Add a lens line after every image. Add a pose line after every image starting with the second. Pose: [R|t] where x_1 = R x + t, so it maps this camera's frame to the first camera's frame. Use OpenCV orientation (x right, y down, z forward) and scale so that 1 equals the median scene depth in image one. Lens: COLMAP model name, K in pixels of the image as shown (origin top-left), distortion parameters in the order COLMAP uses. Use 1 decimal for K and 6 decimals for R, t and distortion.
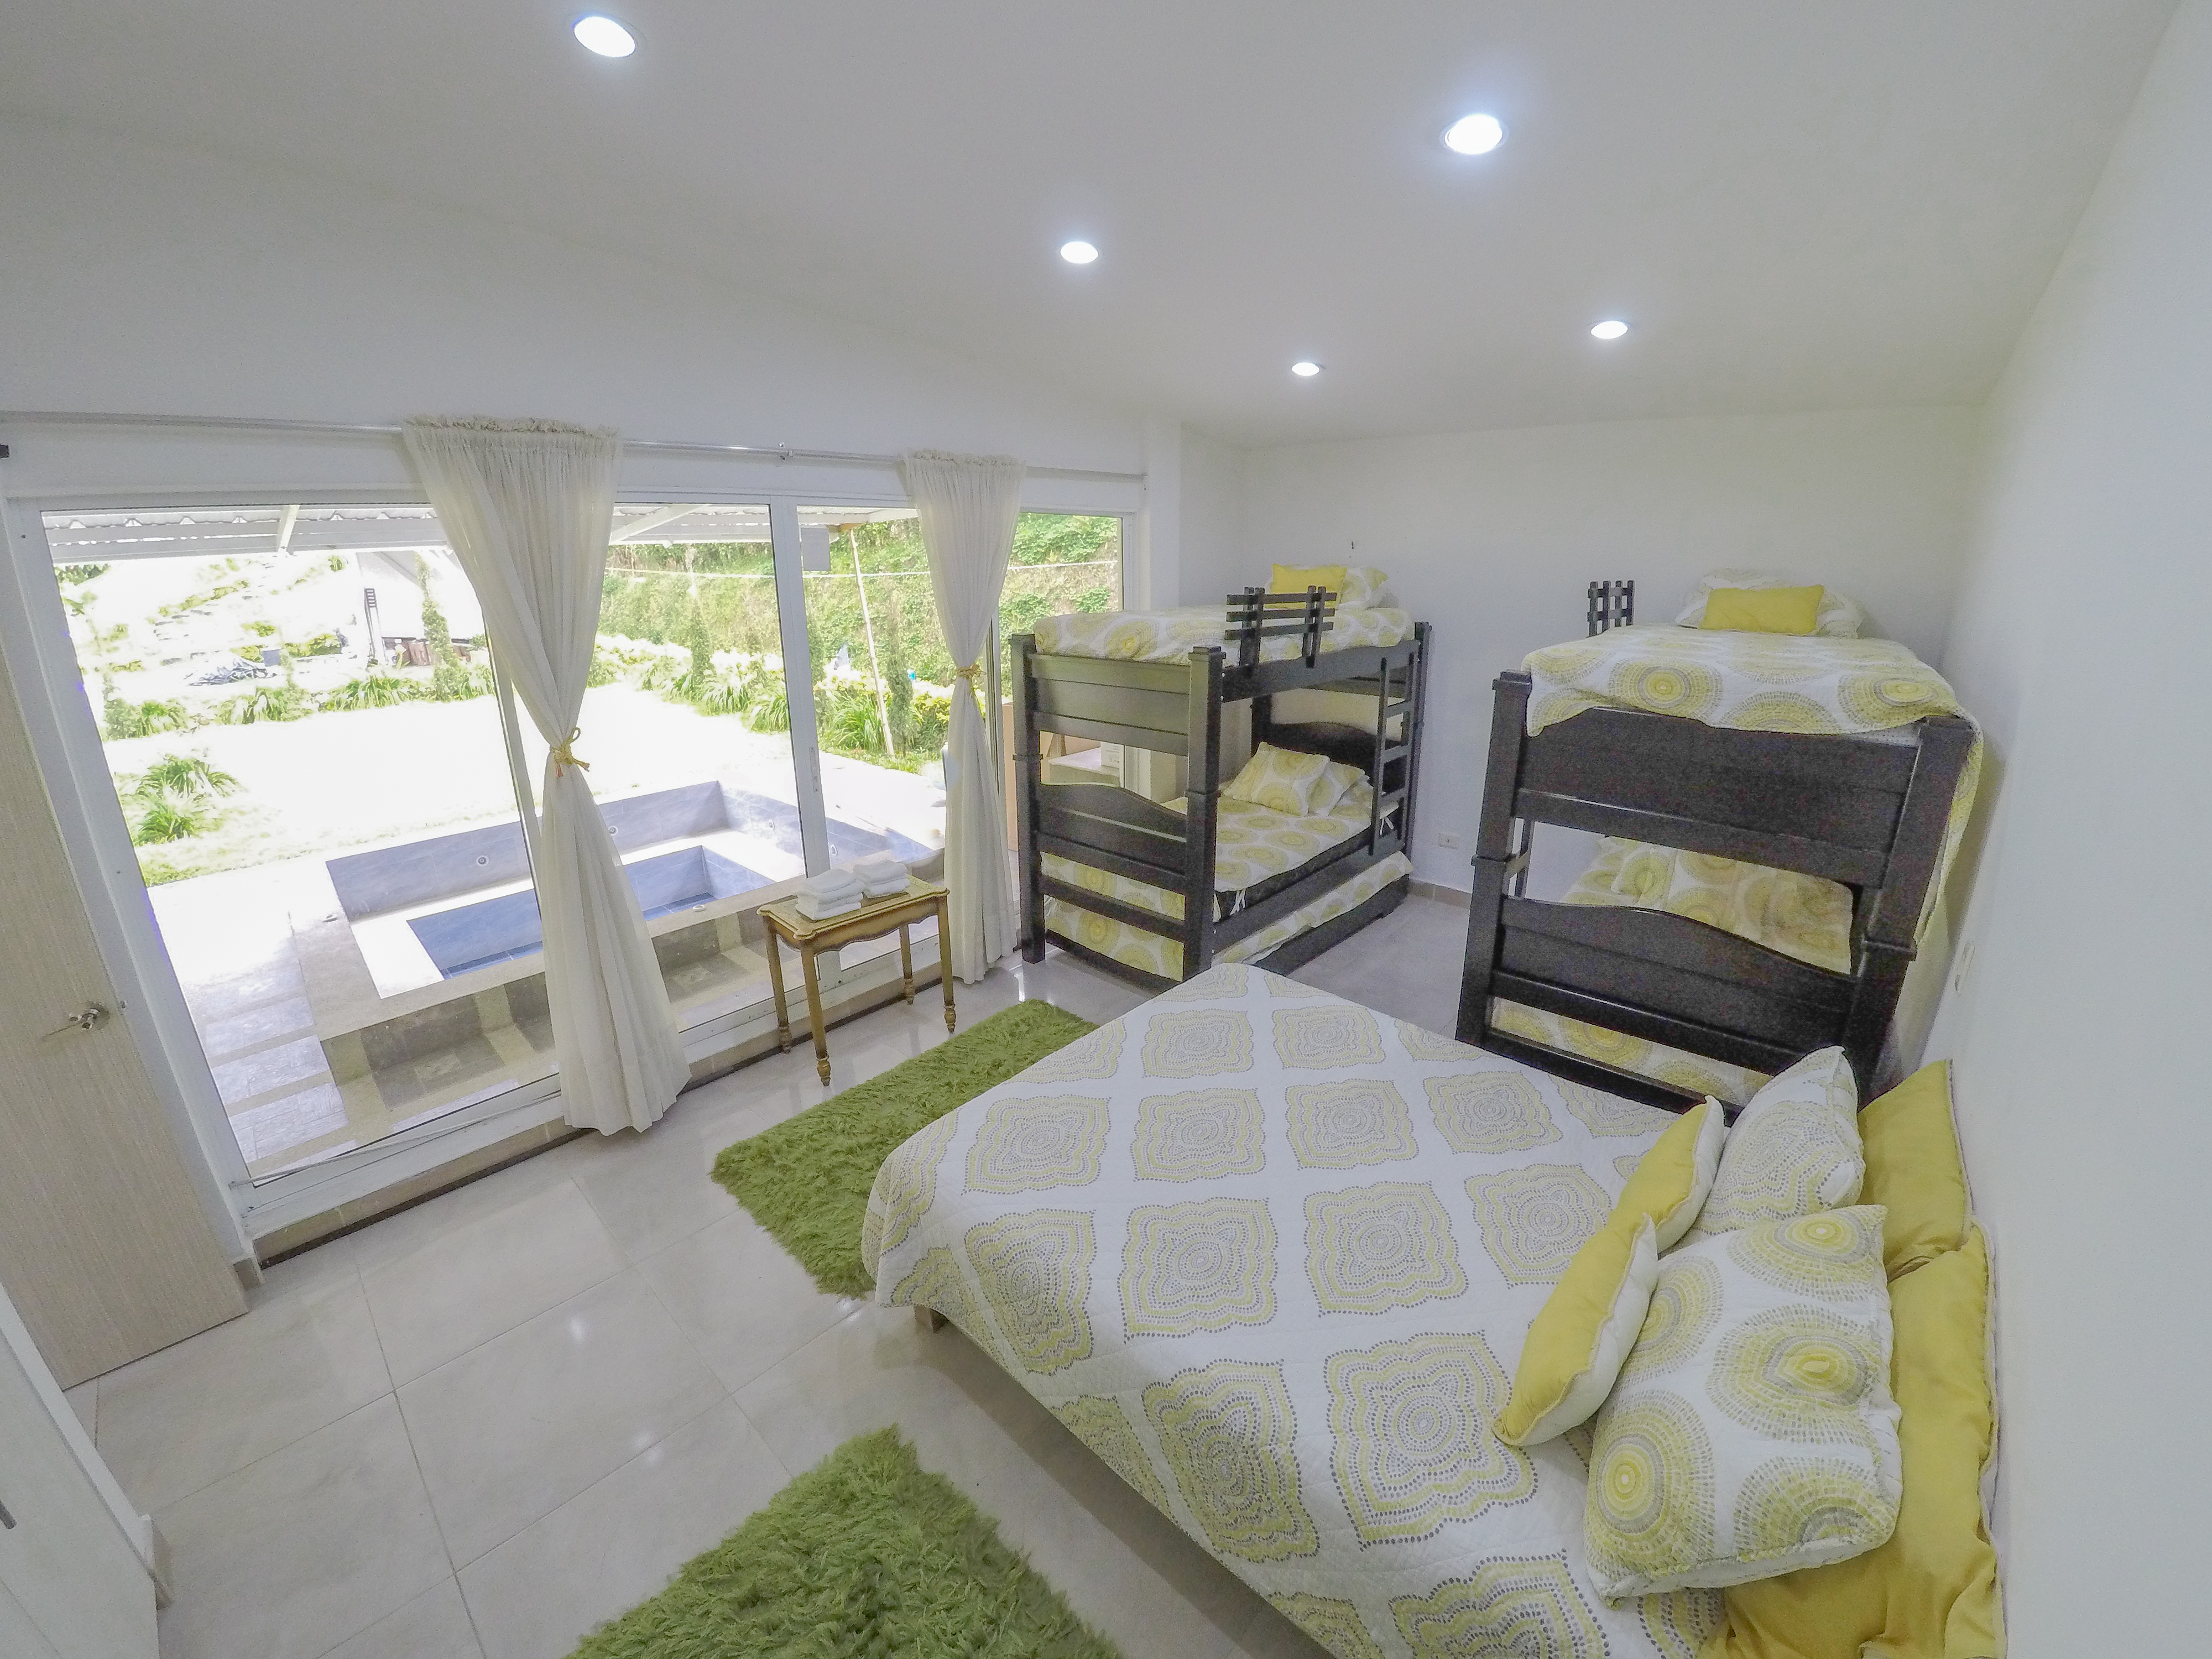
lens RADIAL K [[854.4, 0, 1108.7], [0, 854.4, 822.3], [0, 0, 1]] dist [-0.098785, 0.014065]
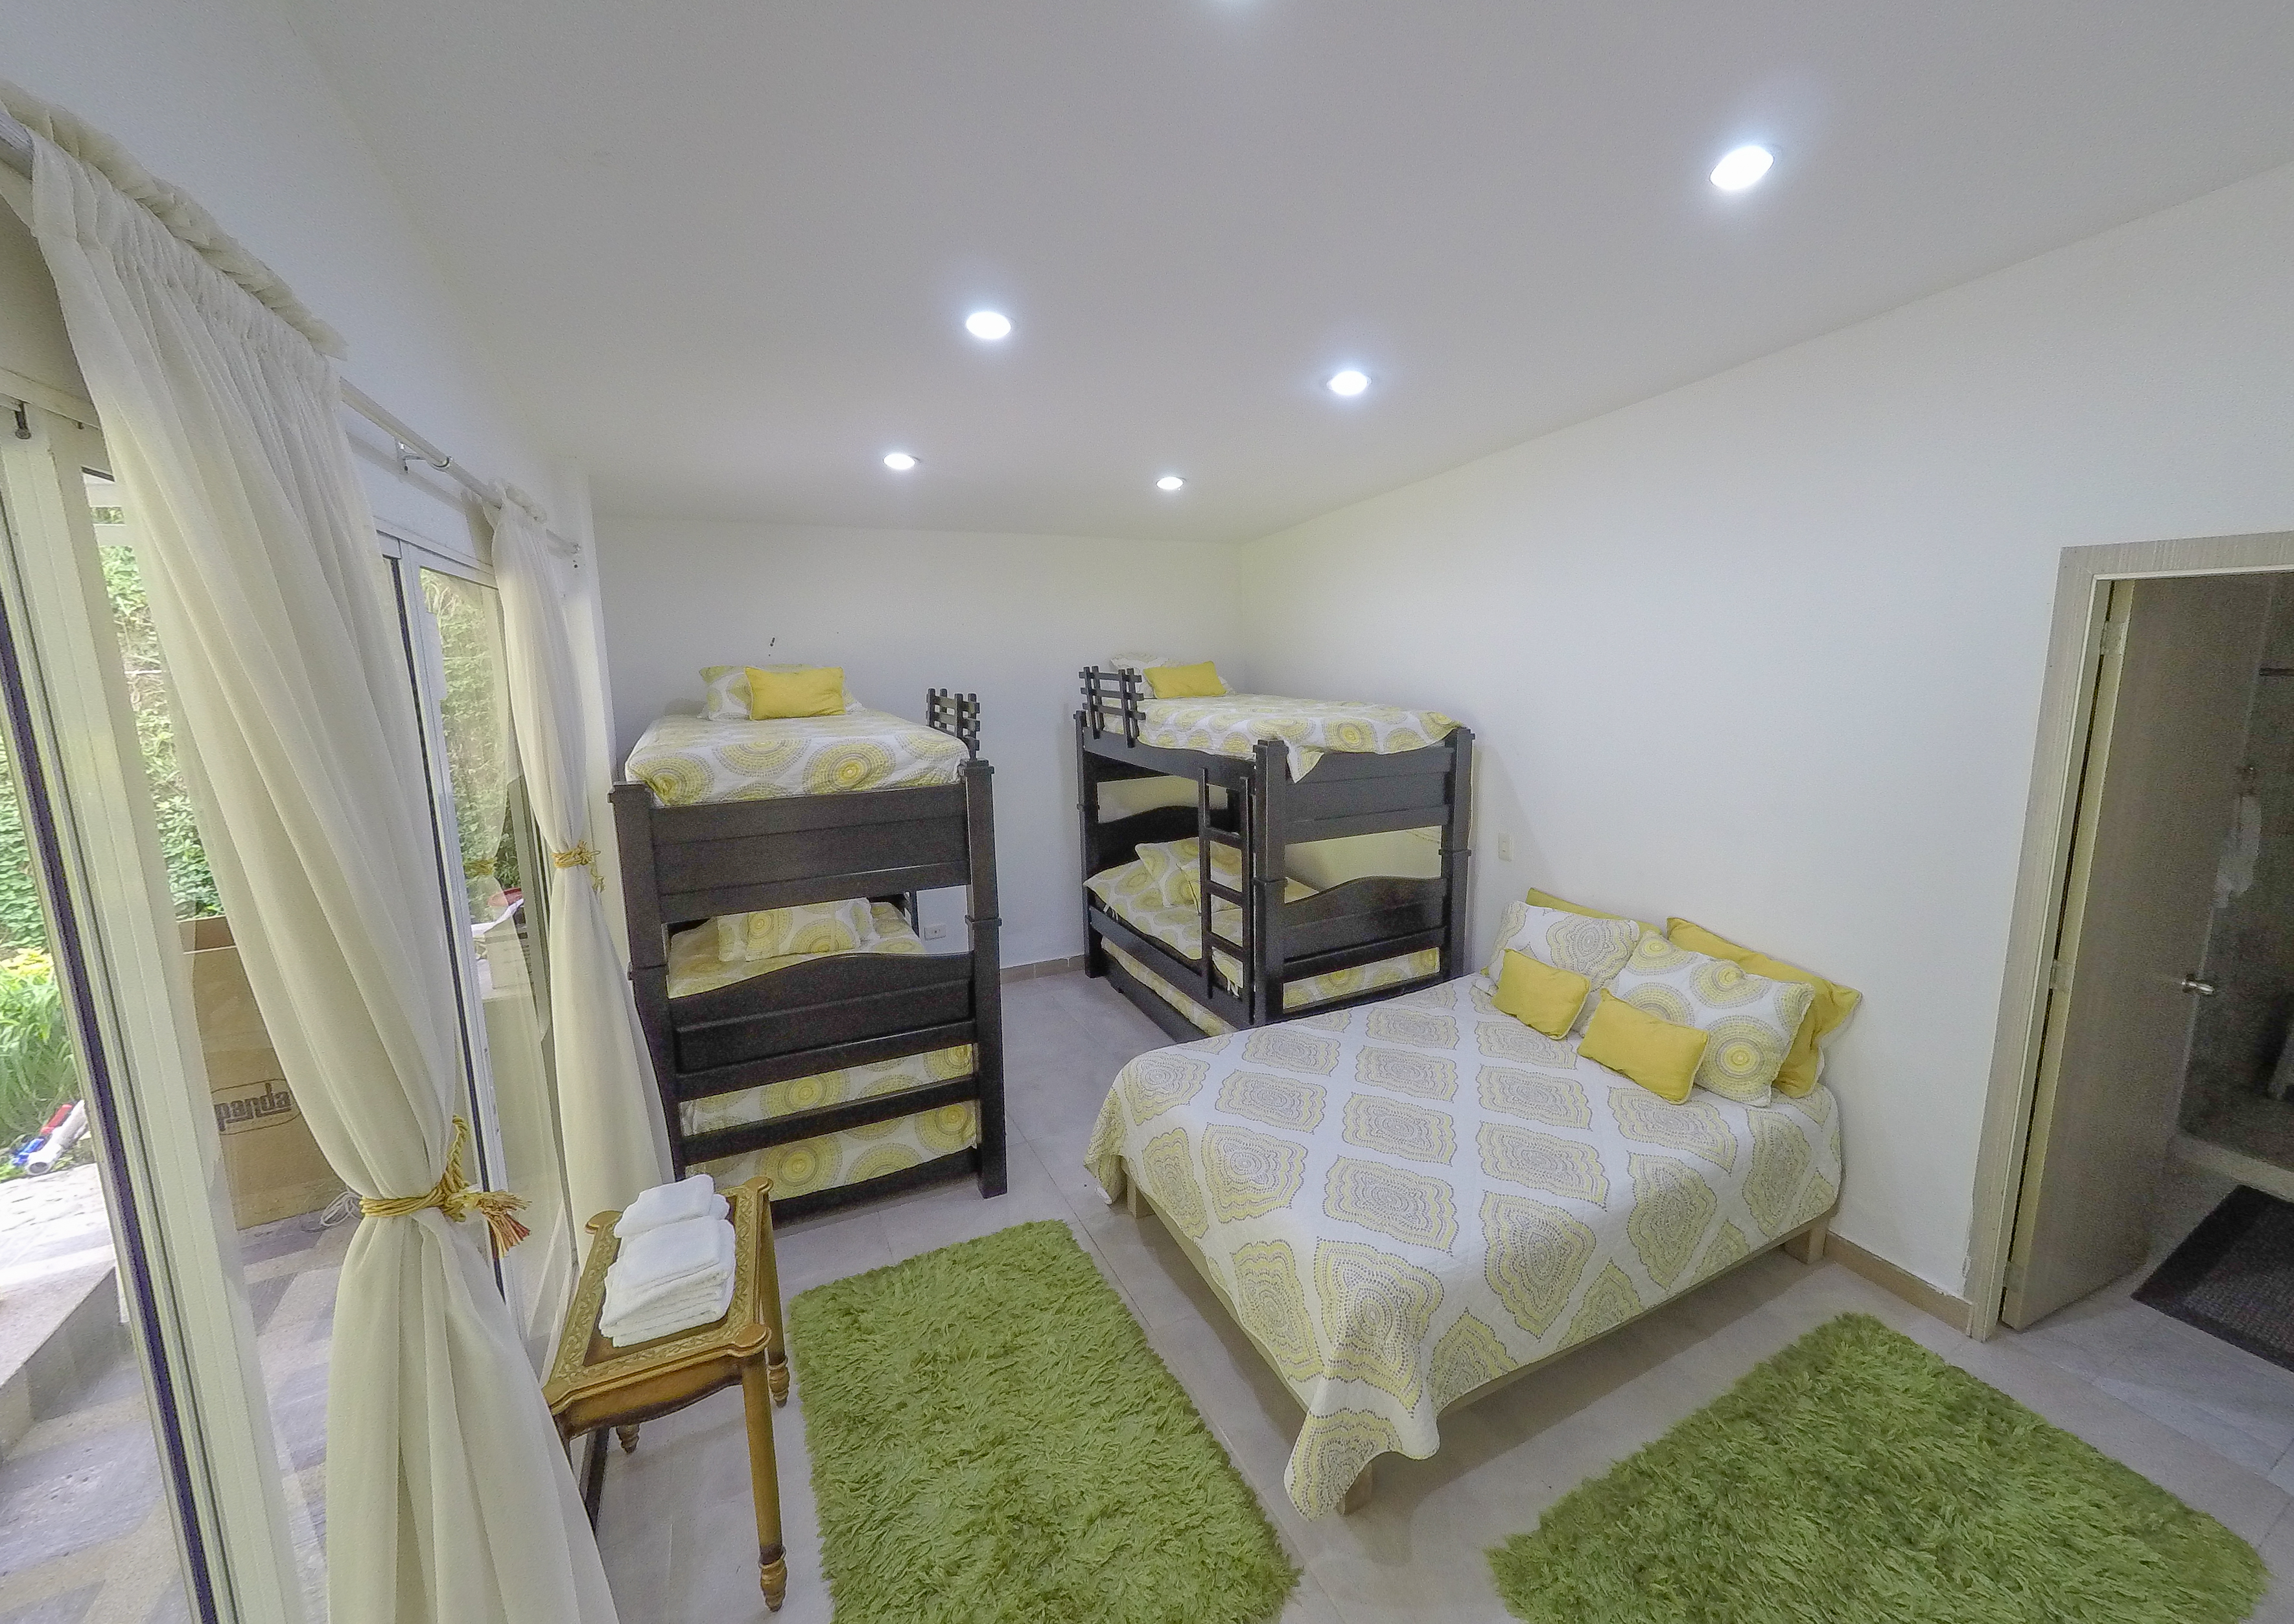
lens RADIAL K [[941.5, 0, 1243.0], [0, 941.5, 819.1], [0, 0, 1]] dist [0.000329, 0.000405]
pose [[0.308102, -0.183185, 0.933551, -0.632875], [0.267335, 0.958418, 0.099835, -0.143414], [-0.913020, 0.218812, 0.344262, 0.346247]]
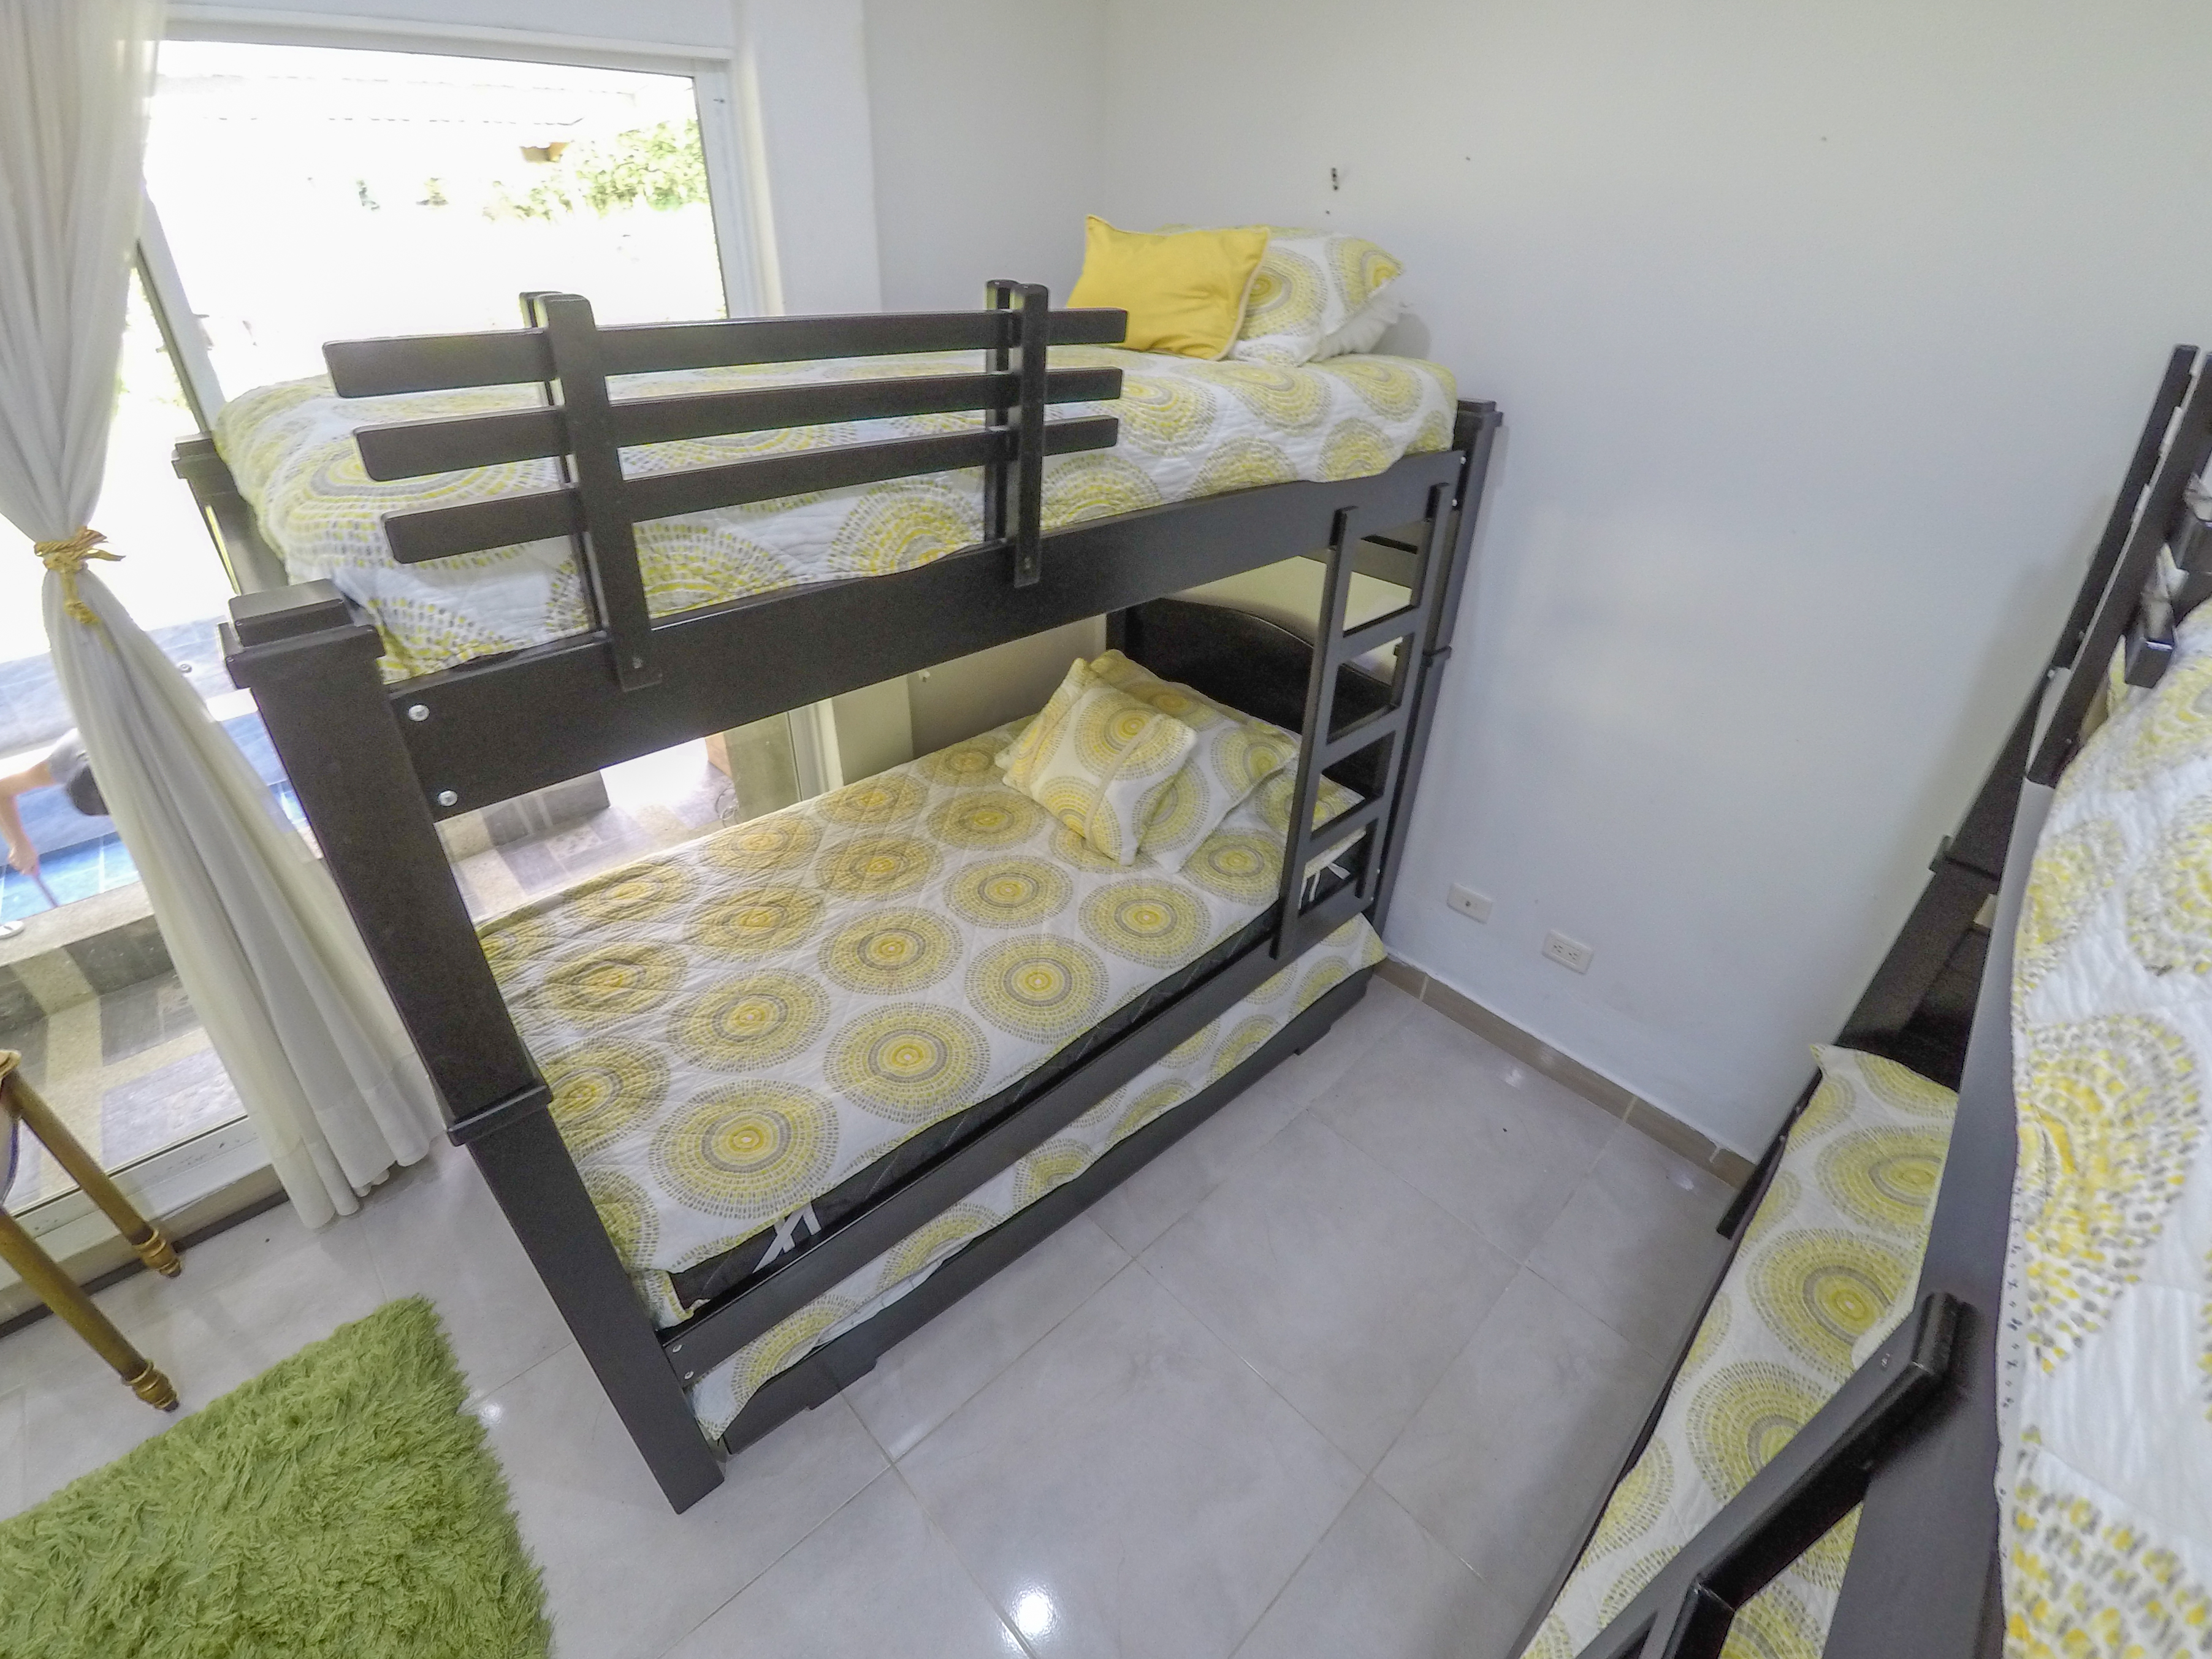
lens RADIAL K [[970.4, 0, 1106.0], [0, 970.4, 829.5], [0, 0, 1]] dist [-0.079255, 0.000061]
pose [[0.996600, 0.076714, -0.030049, 0.285752], [-0.066141, 0.962420, 0.263387, -0.188071], [0.049125, -0.260505, 0.964222, 0.645419]]
